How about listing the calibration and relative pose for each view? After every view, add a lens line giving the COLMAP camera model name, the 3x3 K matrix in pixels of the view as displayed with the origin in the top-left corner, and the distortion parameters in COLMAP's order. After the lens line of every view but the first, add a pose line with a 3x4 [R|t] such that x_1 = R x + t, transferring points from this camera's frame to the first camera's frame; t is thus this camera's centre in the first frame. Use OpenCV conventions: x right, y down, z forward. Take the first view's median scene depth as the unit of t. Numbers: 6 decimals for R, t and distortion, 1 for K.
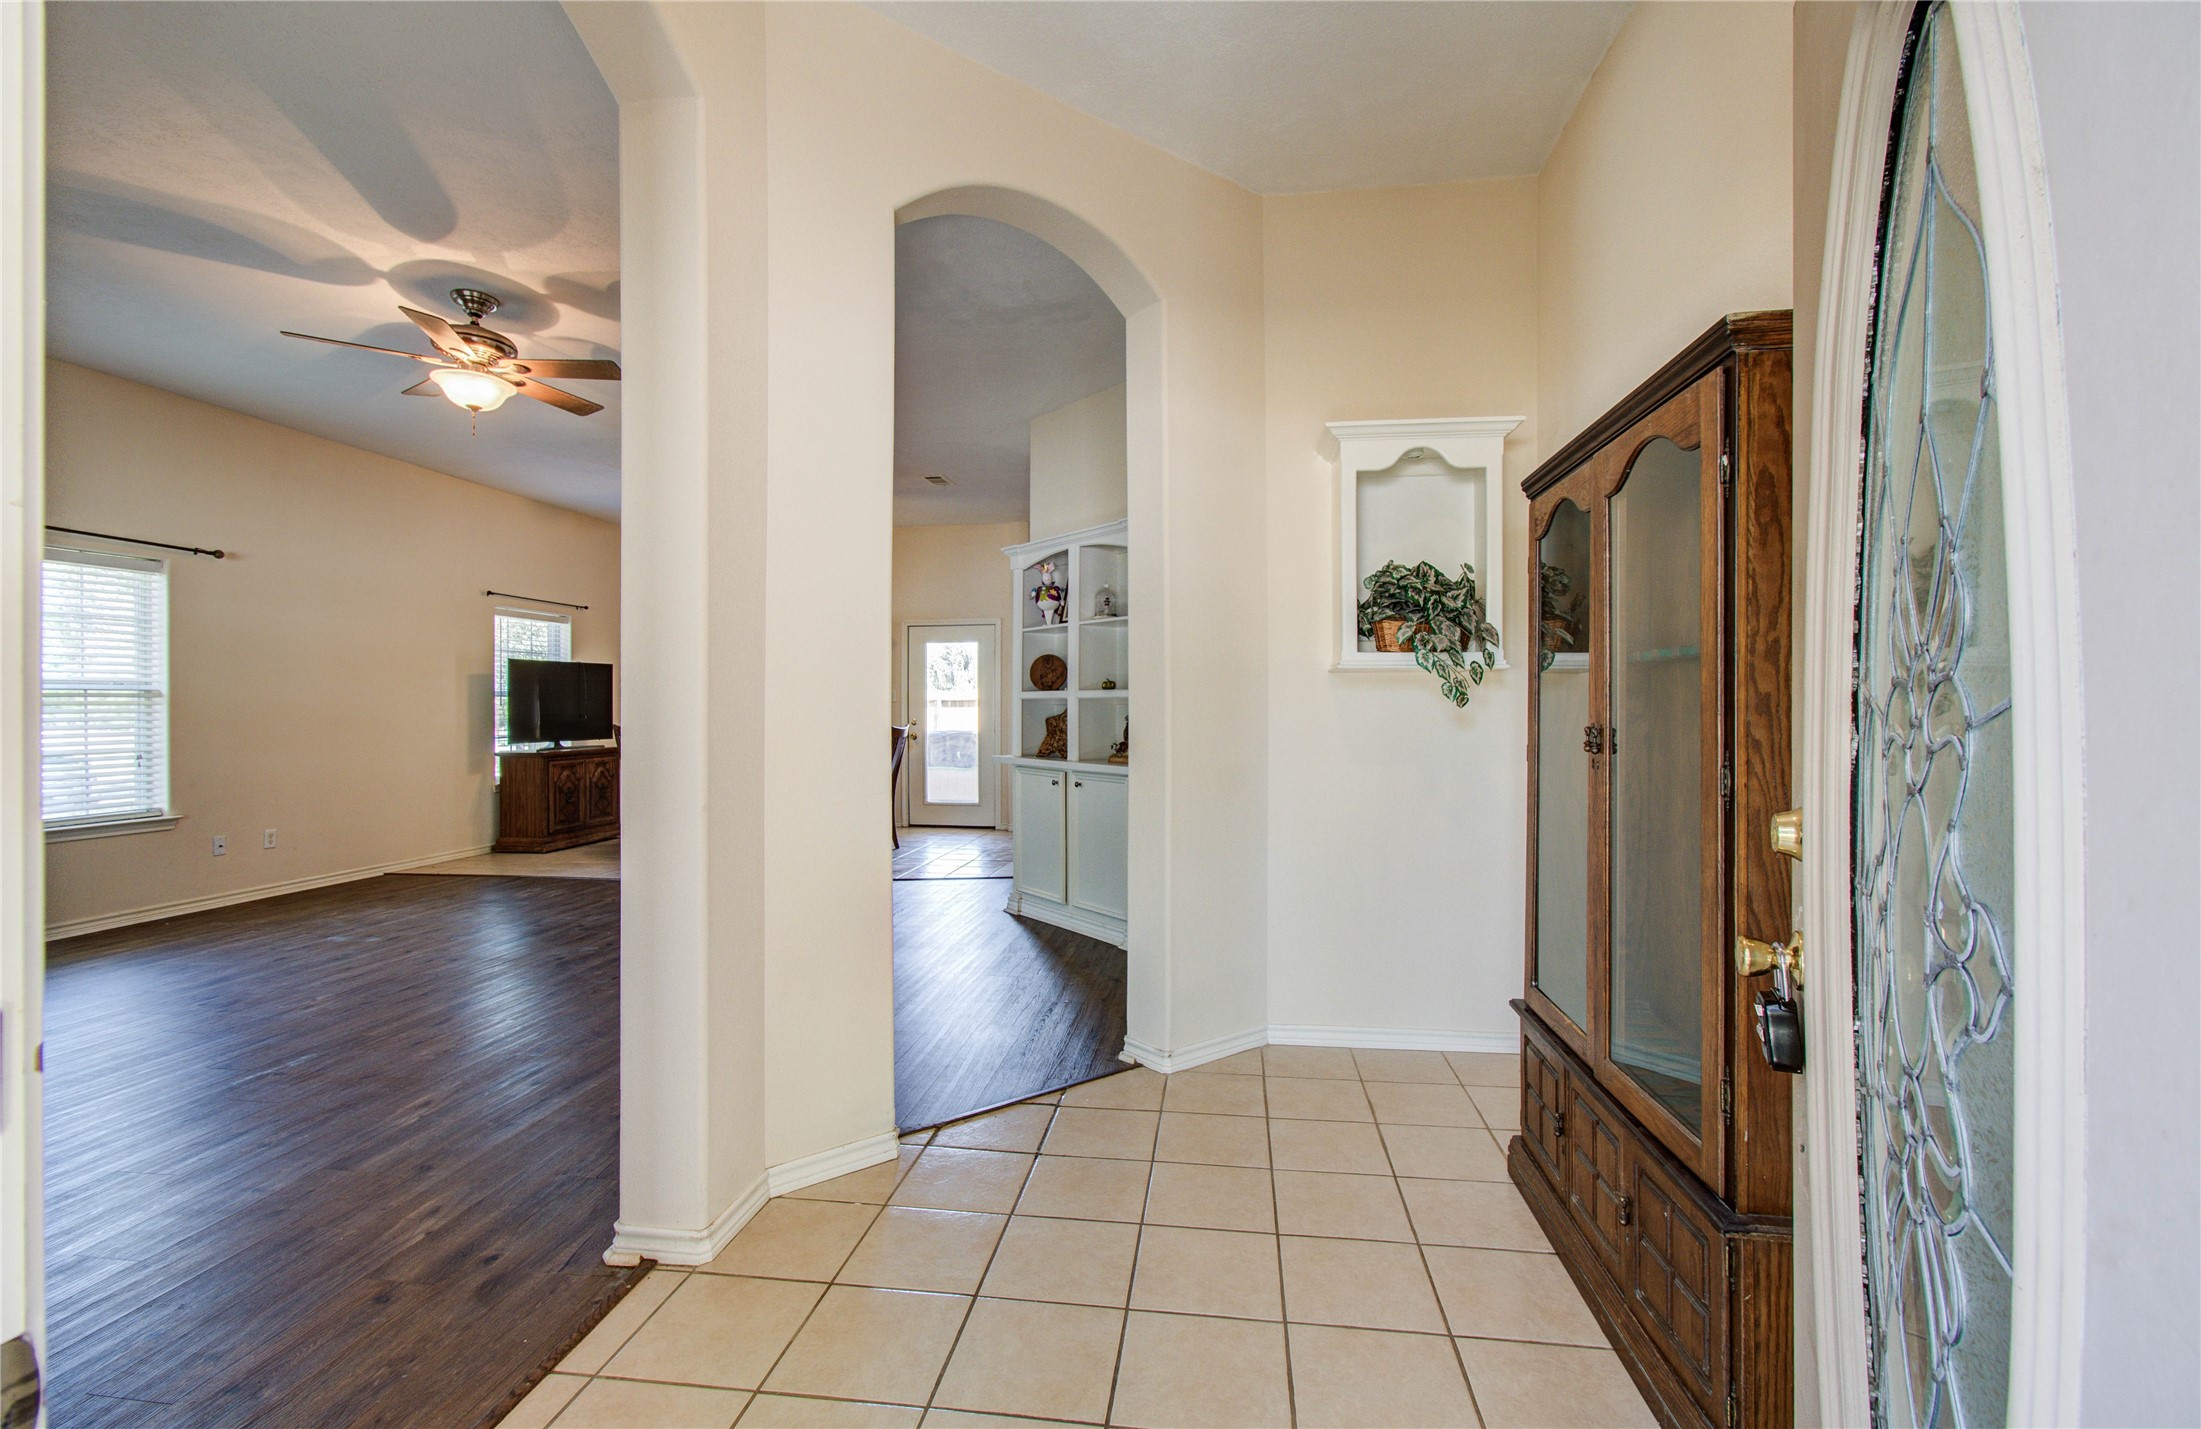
lens RADIAL K [[959.2, 0, 1088.7], [0, 959.2, 714.7], [0, 0, 1]] dist [0.001902, 0.000409]
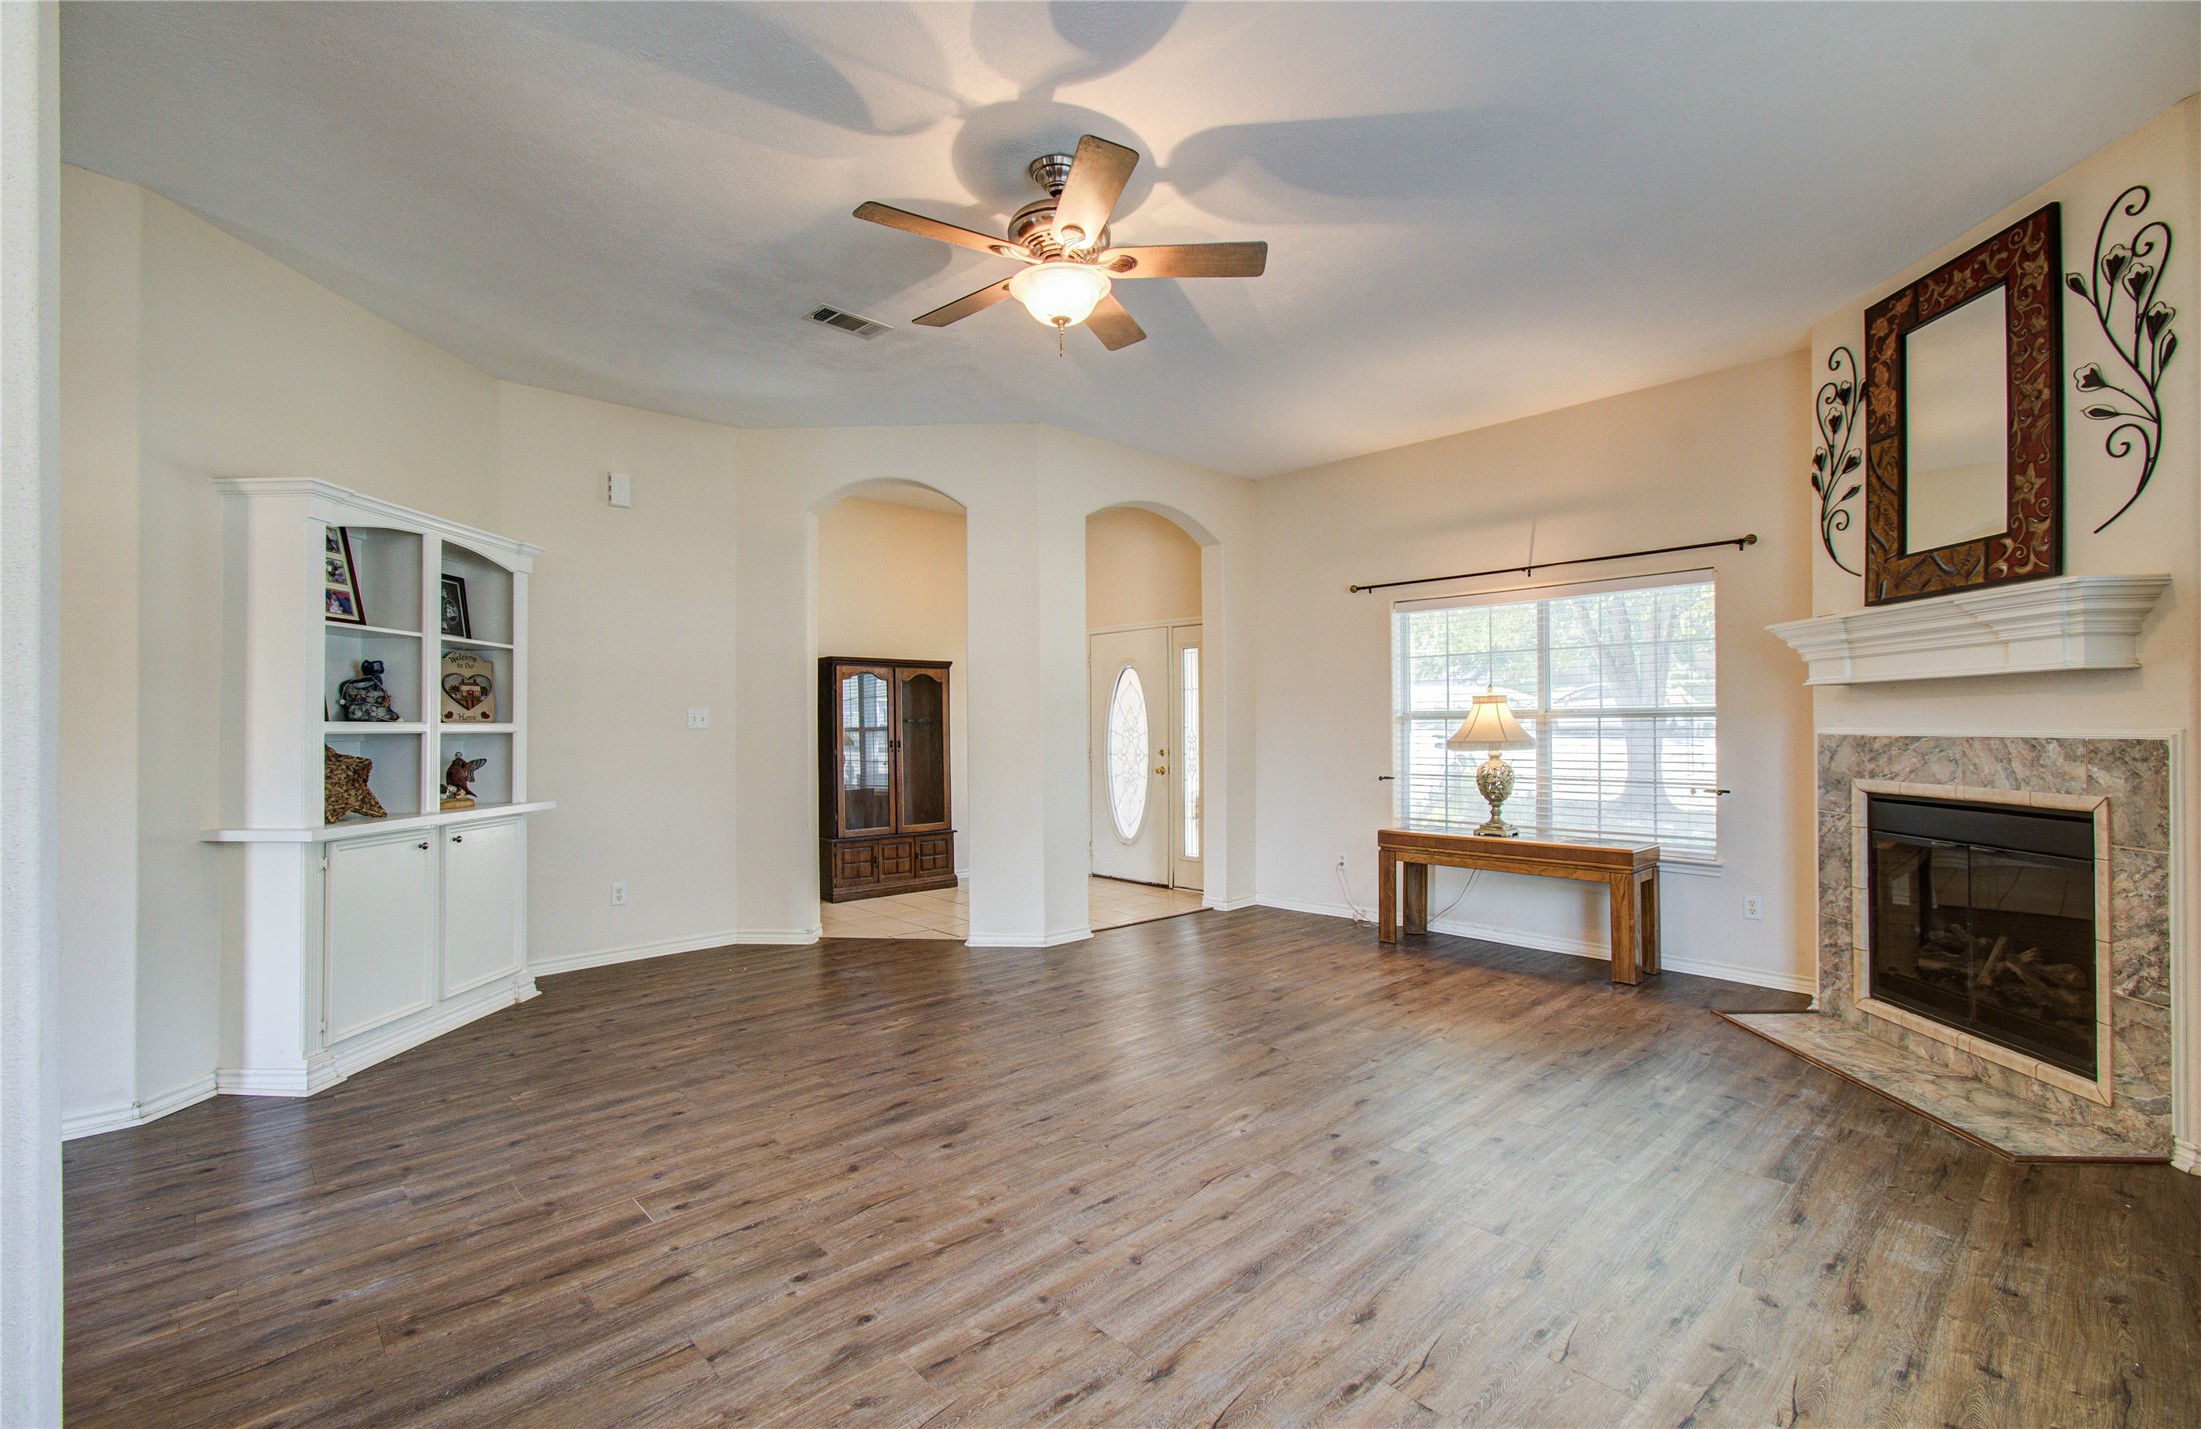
lens RADIAL K [[964.1, 0, 1103.2], [0, 964.1, 718.1], [0, 0, 1]] dist [-0.002971, 0.000115]
pose [[-0.784157, 0.012938, 0.620427, -0.608311], [0.013339, 0.999903, -0.003992, -0.012625], [-0.620419, 0.005146, -0.784254, 0.847948]]
